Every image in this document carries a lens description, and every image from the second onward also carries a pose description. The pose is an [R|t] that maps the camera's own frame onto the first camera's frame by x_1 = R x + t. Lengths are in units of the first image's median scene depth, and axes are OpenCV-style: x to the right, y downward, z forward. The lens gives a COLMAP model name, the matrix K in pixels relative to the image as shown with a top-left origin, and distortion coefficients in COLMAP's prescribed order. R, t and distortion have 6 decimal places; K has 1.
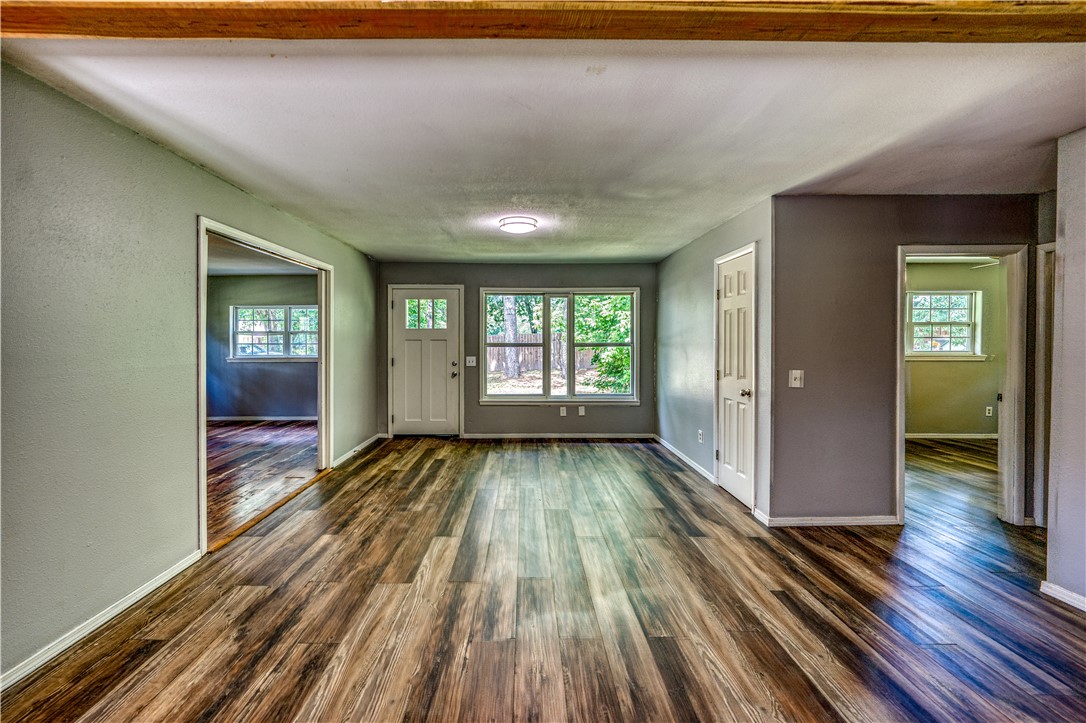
lens RADIAL K [[455.7, 0, 532.9], [0, 455.7, 338.5], [0, 0, 1]] dist [-0.014638, 0.000495]
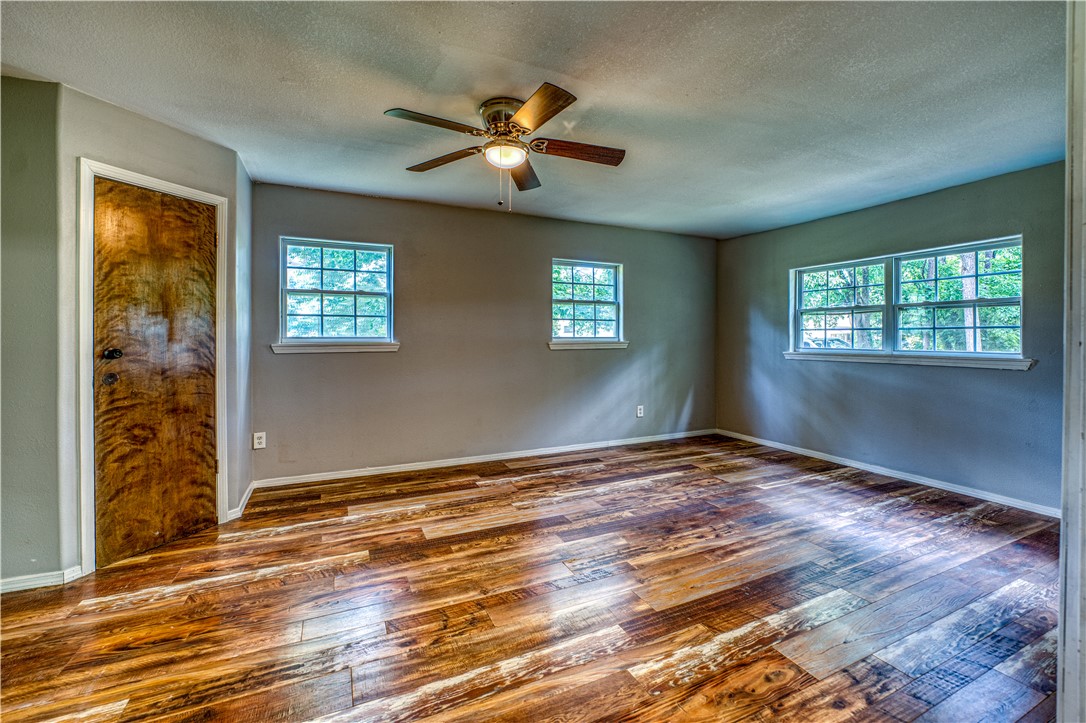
lens RADIAL K [[455.7, 0, 546.0], [0, 455.7, 338.5], [0, 0, 1]] dist [-0.014638, 0.000495]
pose [[0.422780, 0.006896, -0.906206, -0.559594], [-0.003659, 0.999976, 0.005903, 0.049699], [0.906225, 0.000820, 0.422795, 0.989214]]
